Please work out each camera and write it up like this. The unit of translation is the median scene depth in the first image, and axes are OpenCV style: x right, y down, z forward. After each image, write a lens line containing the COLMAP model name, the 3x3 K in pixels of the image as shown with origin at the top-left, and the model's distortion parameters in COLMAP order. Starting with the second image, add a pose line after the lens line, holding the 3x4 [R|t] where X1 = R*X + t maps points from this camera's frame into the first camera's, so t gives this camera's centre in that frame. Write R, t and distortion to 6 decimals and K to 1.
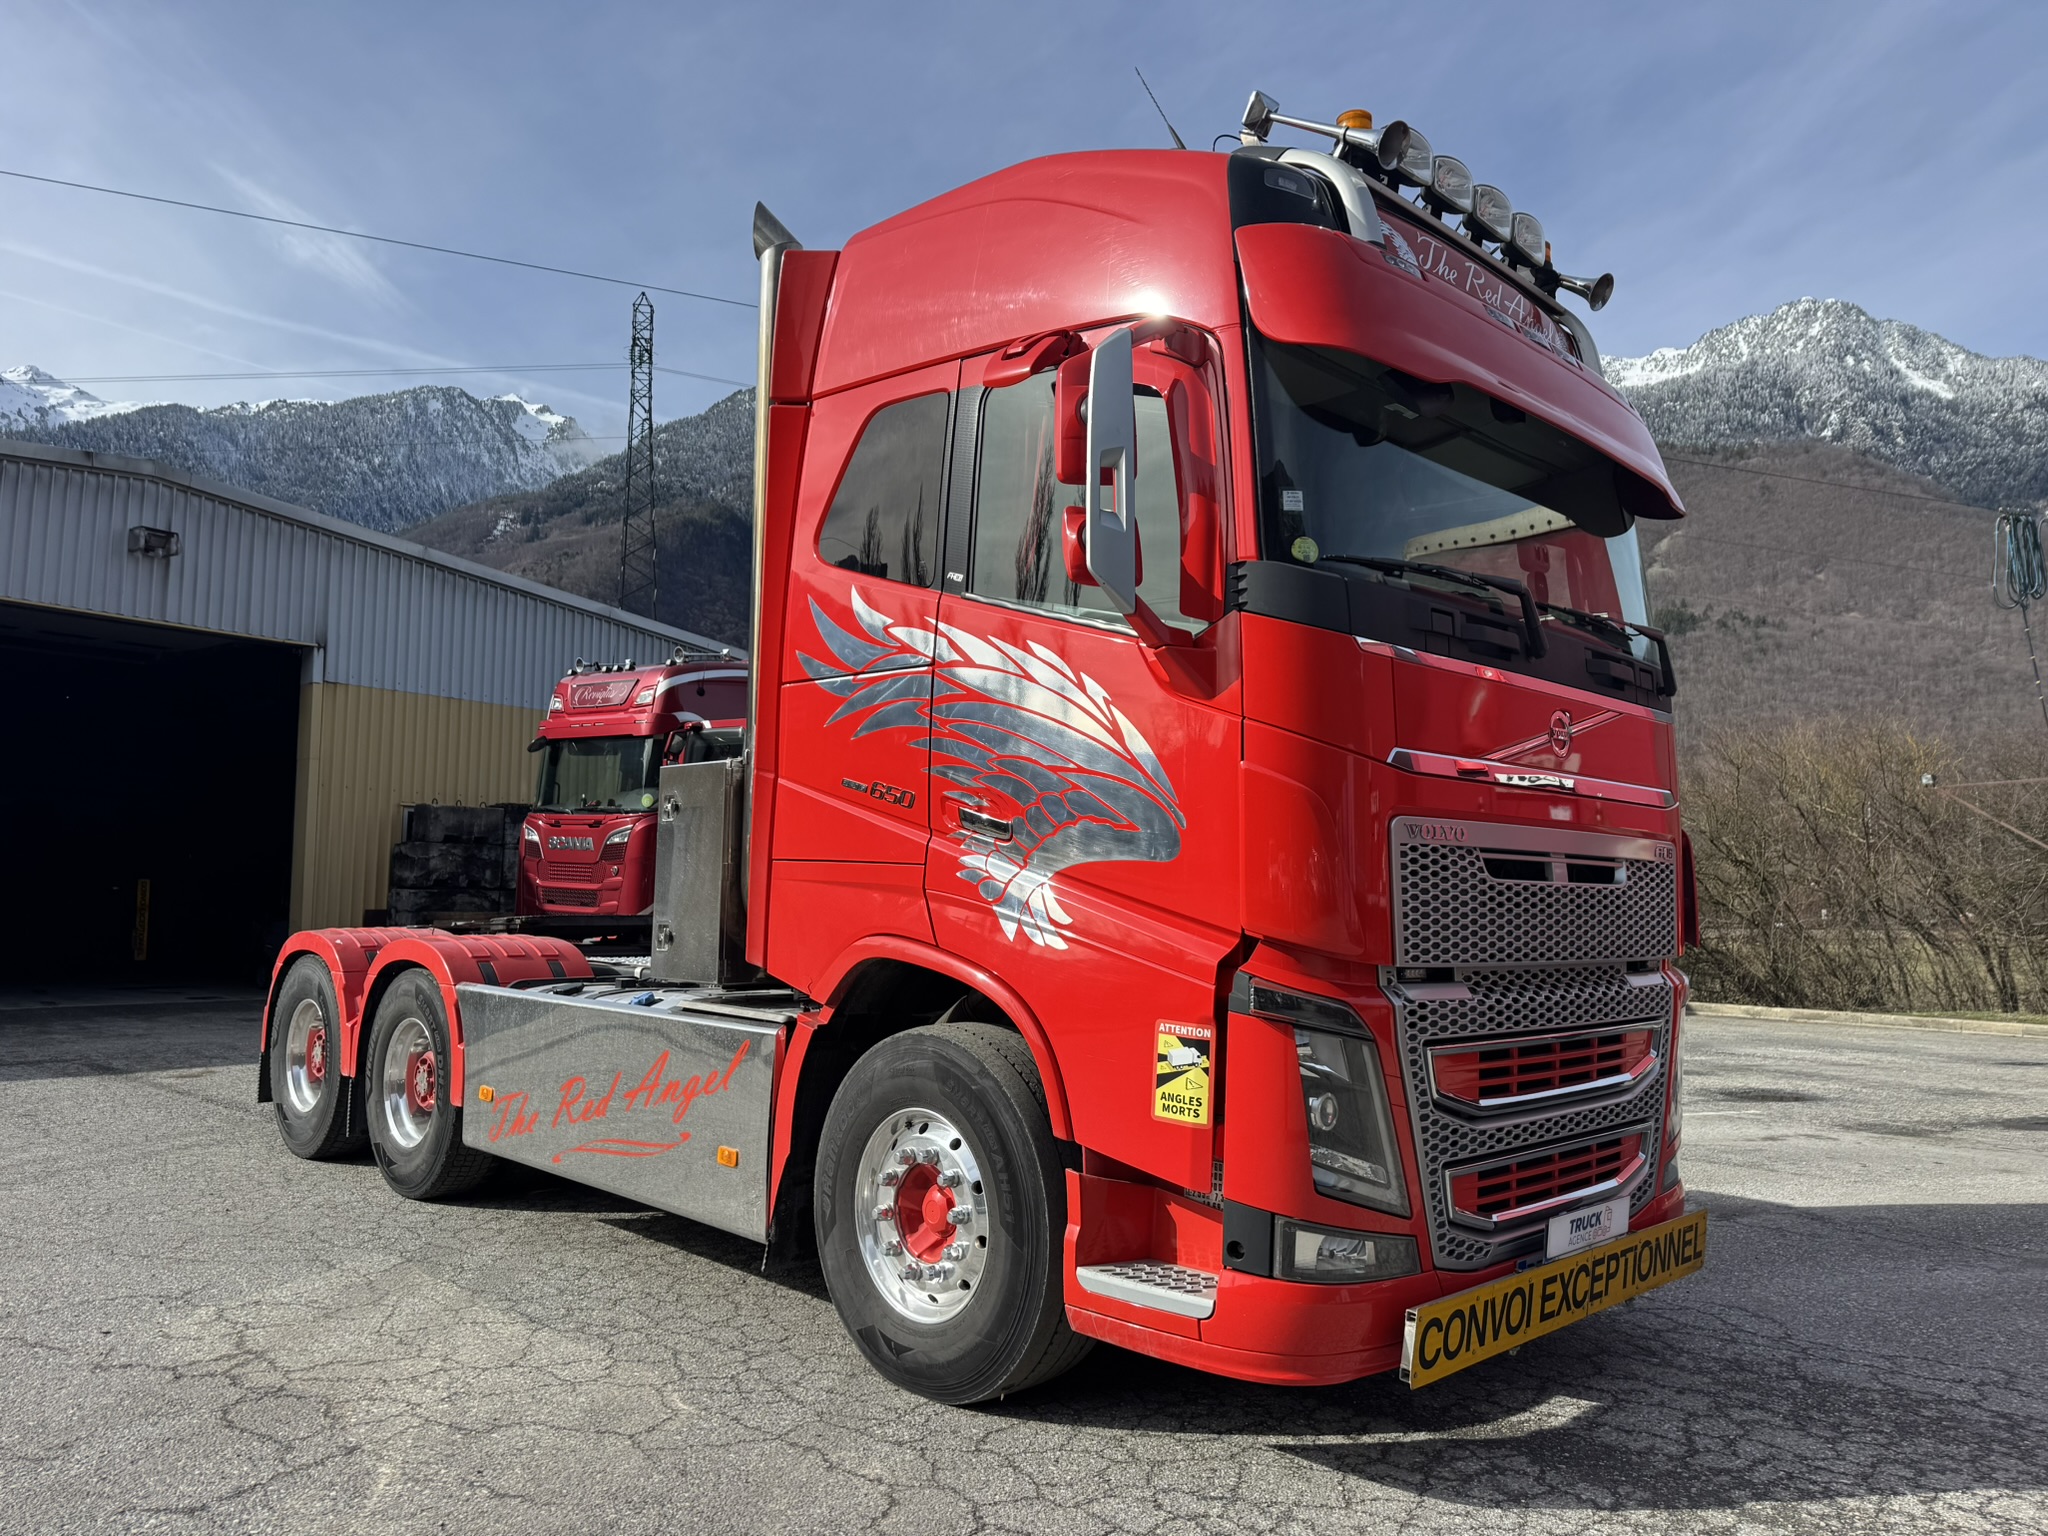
lens RADIAL K [[1433.1, 0, 1012.6], [0, 1433.1, 771.0], [0, 0, 1]] dist [0.040047, -0.046378]
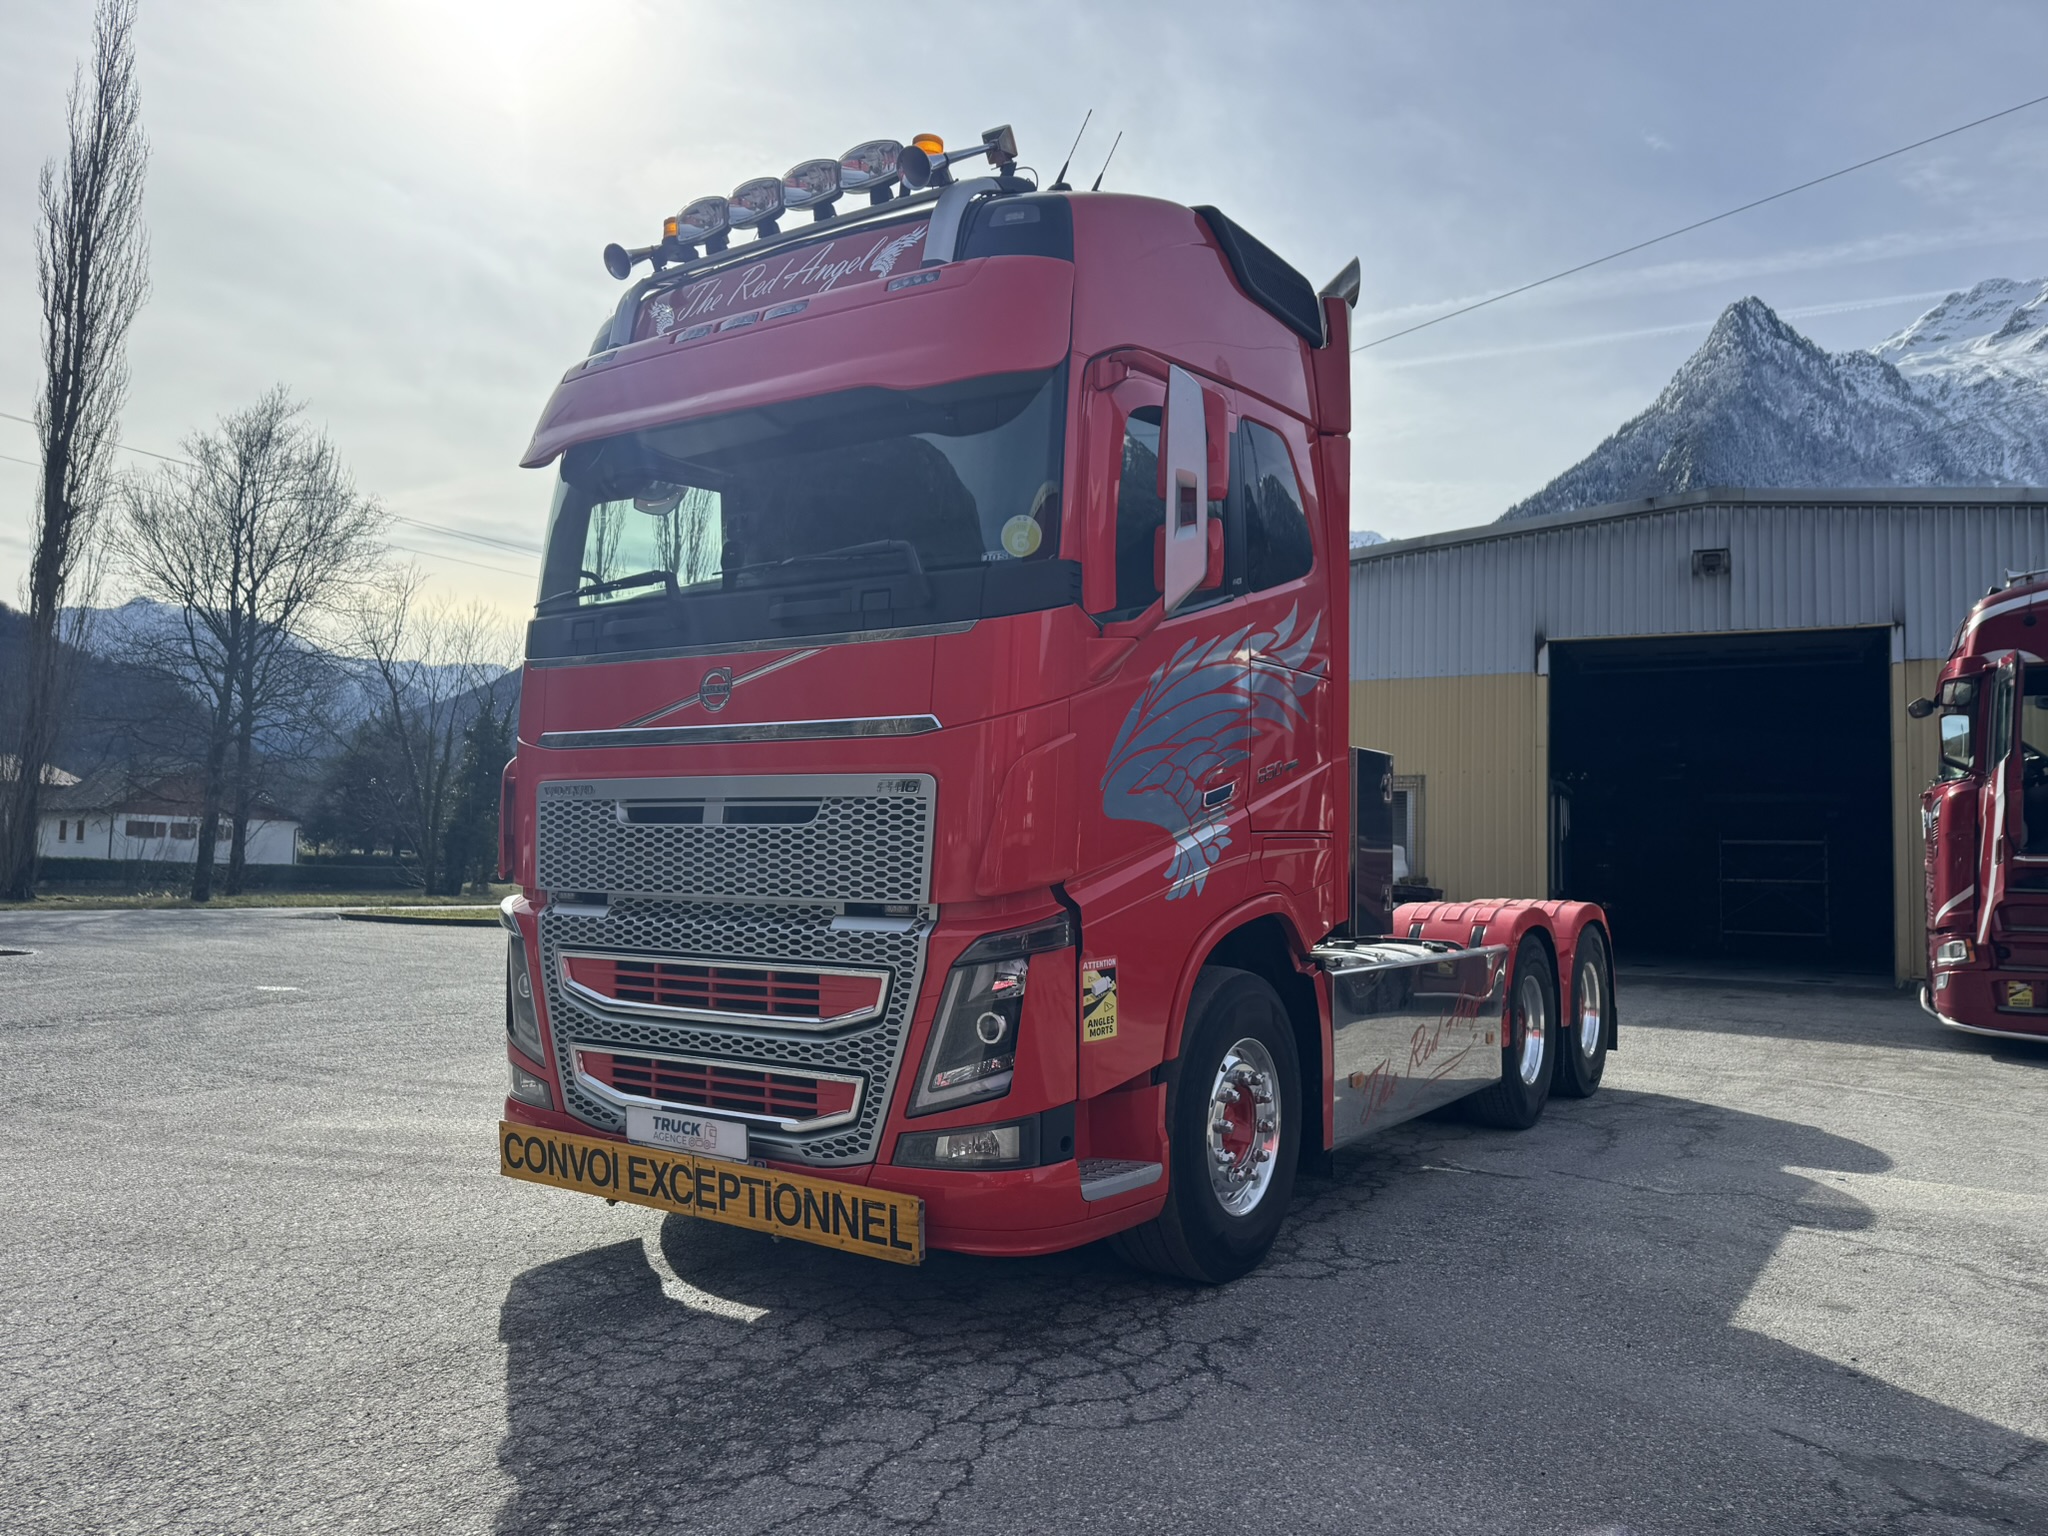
lens RADIAL K [[1433.1, 0, 1012.2], [0, 1433.1, 784.4], [0, 0, 1]] dist [0.040047, -0.046378]
pose [[0.200776, -0.064253, -0.977528, 1.513069], [0.071705, 0.996134, -0.050749, 0.120518], [0.977009, -0.059905, 0.204607, 1.014152]]
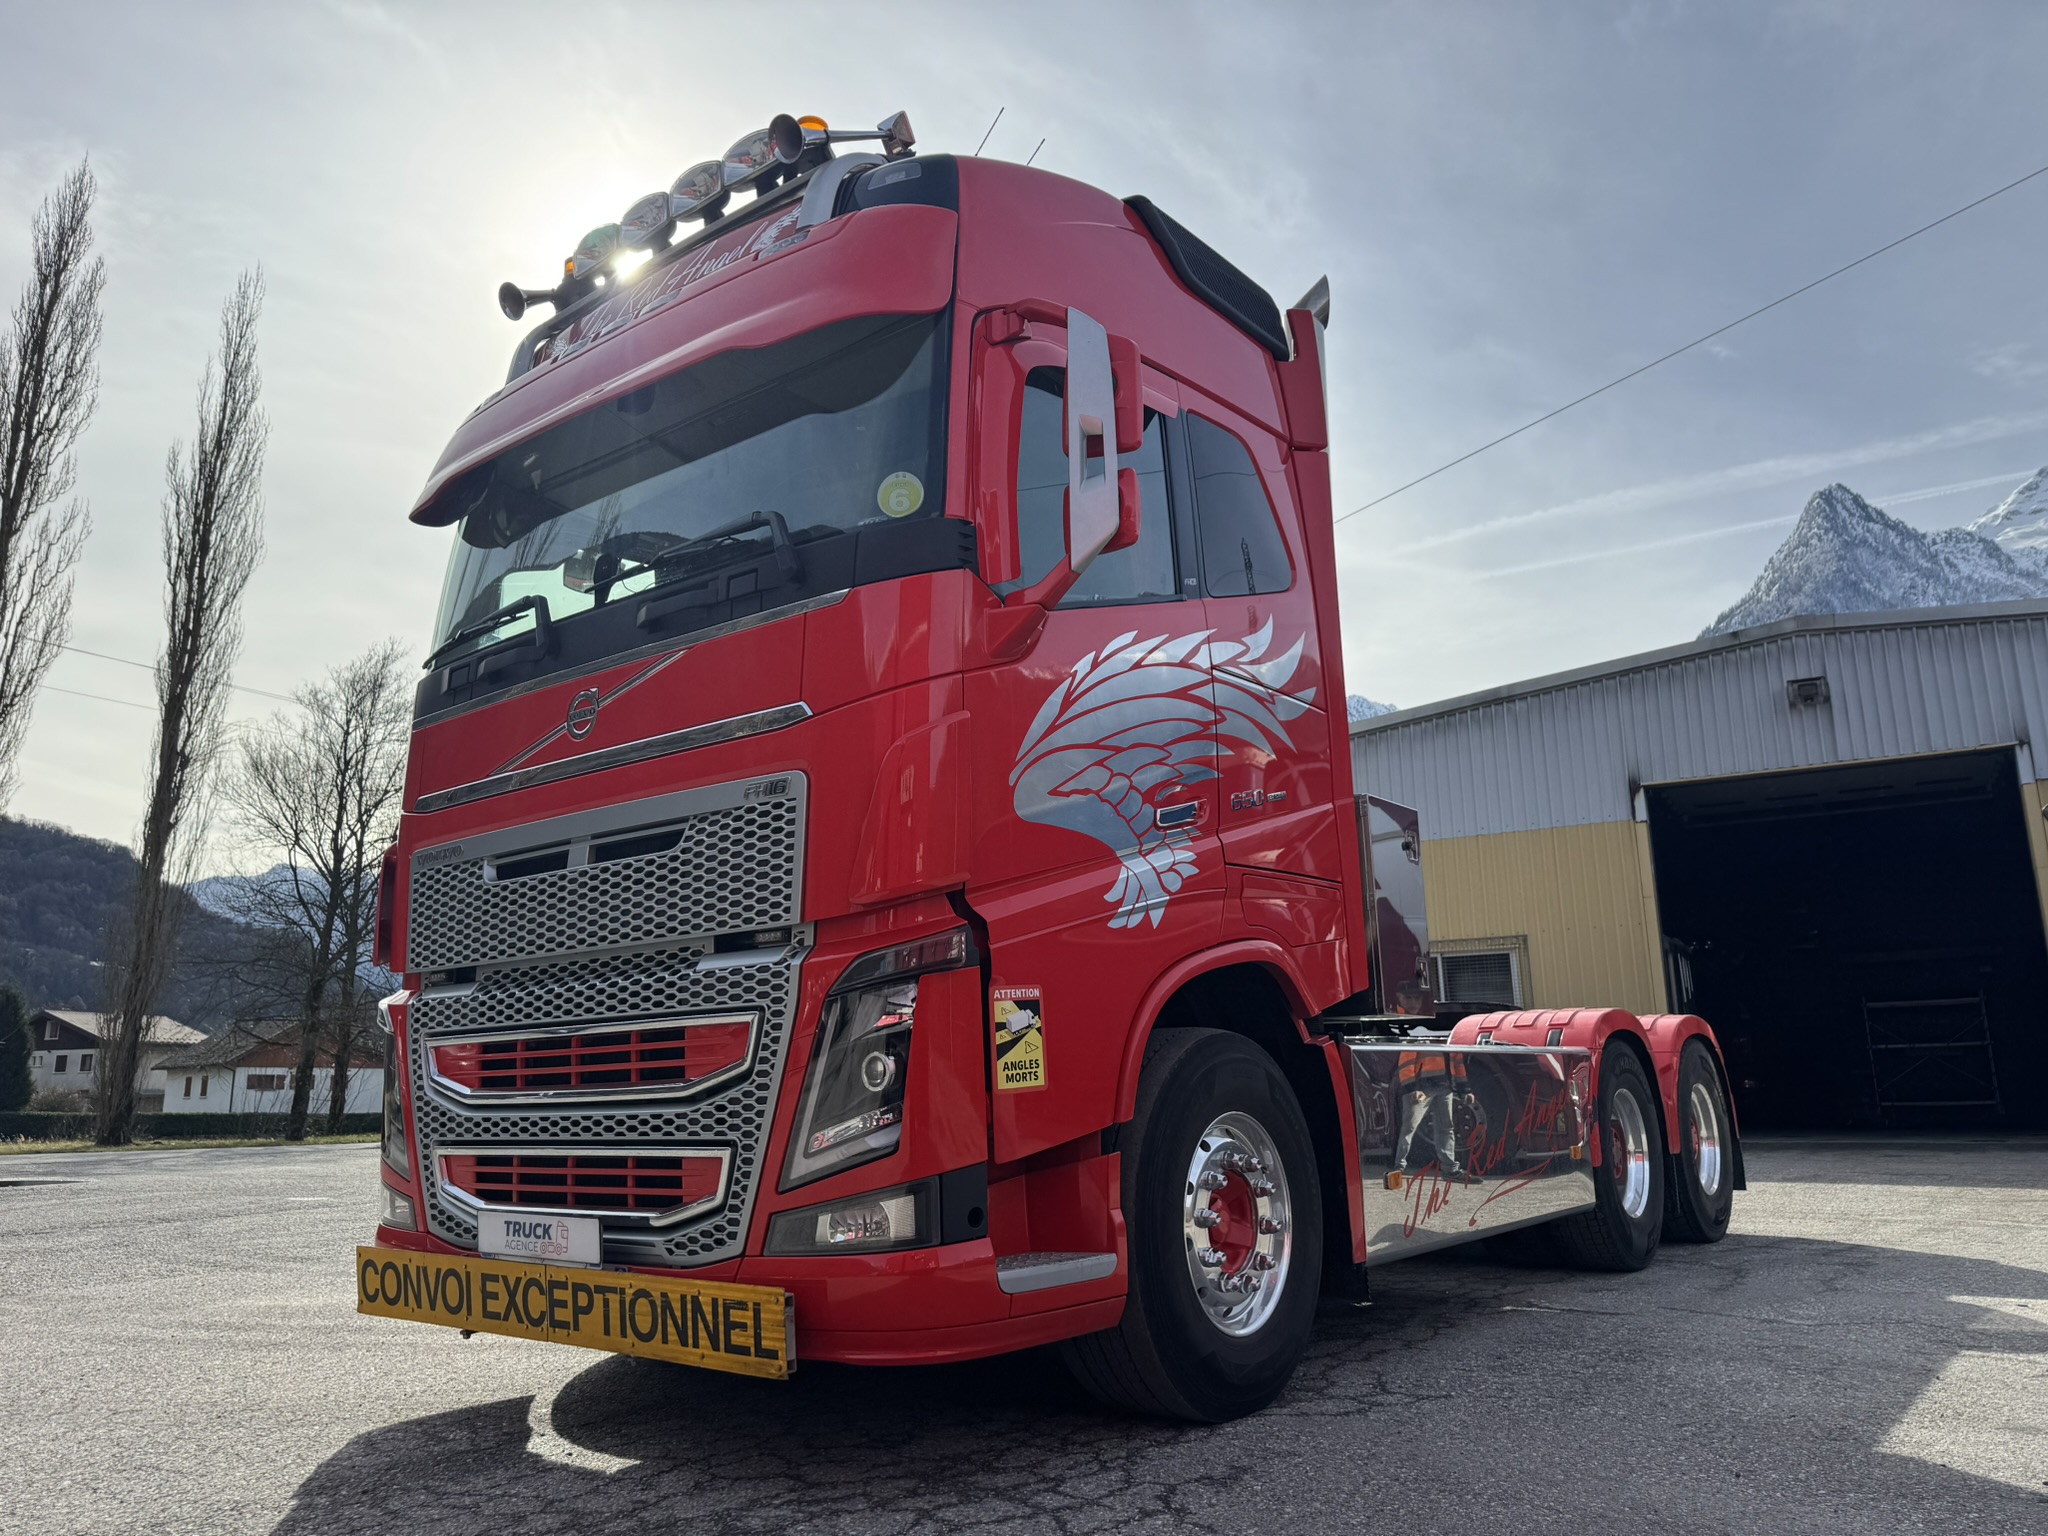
lens RADIAL K [[1433.1, 0, 1021.8], [0, 1433.1, 790.2], [0, 0, 1]] dist [0.040047, -0.046378]
pose [[0.127408, -0.219189, -0.967328, 1.354584], [0.112398, 0.972184, -0.205486, 0.257101], [0.985461, -0.082545, 0.148501, 1.165257]]
